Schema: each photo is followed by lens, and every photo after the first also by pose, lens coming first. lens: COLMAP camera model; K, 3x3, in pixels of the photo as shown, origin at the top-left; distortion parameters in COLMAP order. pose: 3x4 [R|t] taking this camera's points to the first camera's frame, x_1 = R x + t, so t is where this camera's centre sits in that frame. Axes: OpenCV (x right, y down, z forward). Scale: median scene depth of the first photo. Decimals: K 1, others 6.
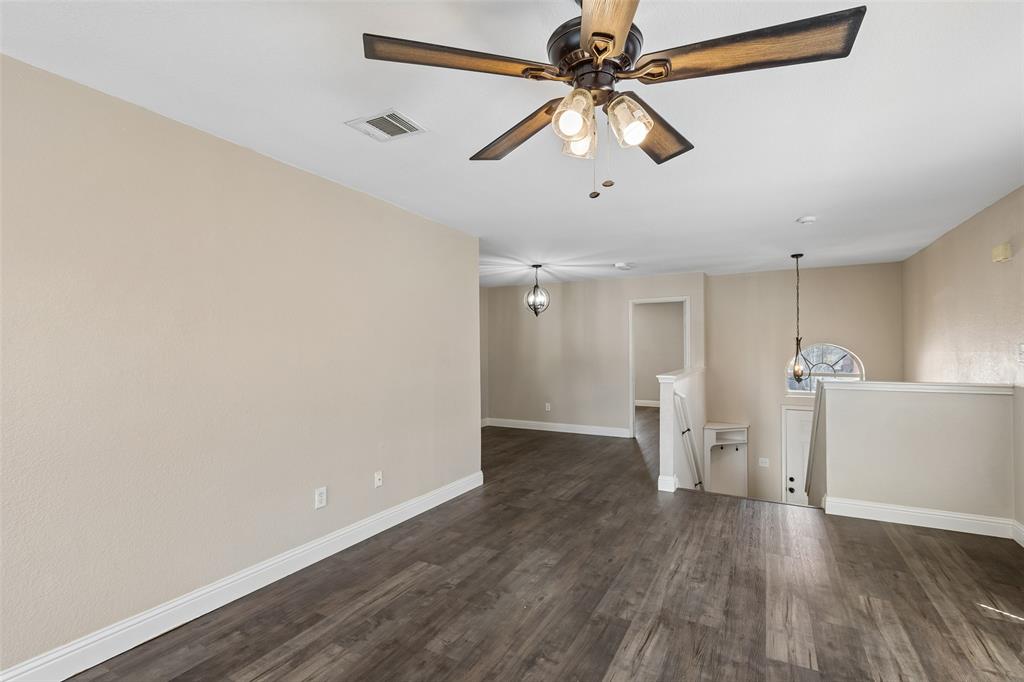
lens RADIAL K [[460.8, 0, 512.7], [0, 460.8, 343.6], [0, 0, 1]] dist [0.002955, -0.001547]
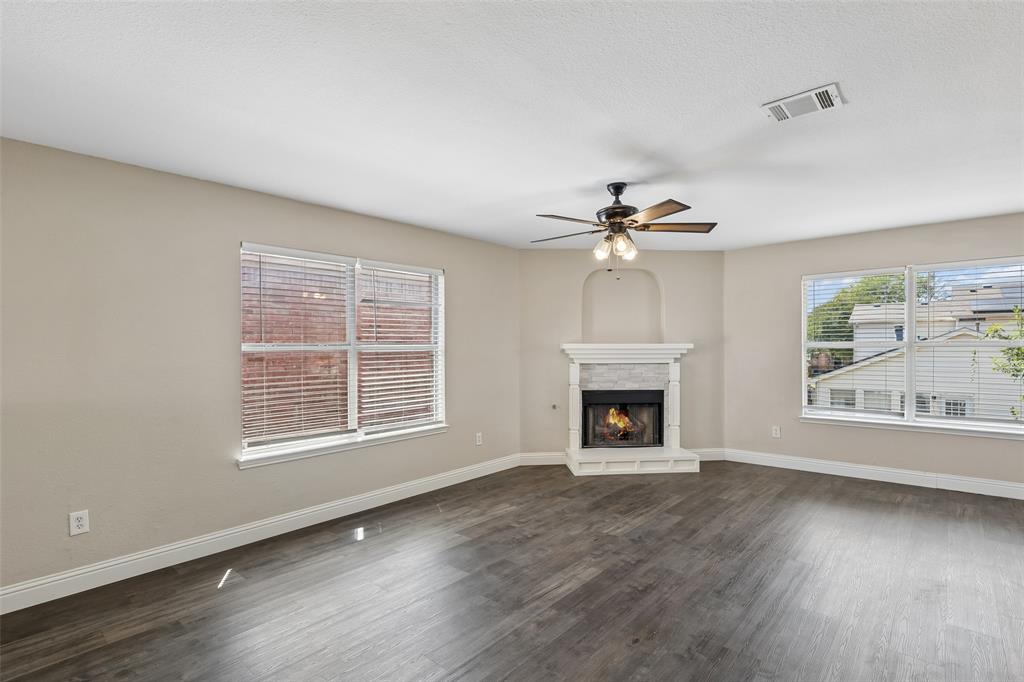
lens RADIAL K [[494.1, 0, 509.0], [0, 494.1, 348.3], [0, 0, 1]] dist [-0.002141, -0.000138]
pose [[-0.971252, 0.011643, 0.237770, 0.073037], [0.008495, 0.999862, -0.014260, 0.028300], [-0.237903, -0.011830, -0.971217, 2.147266]]
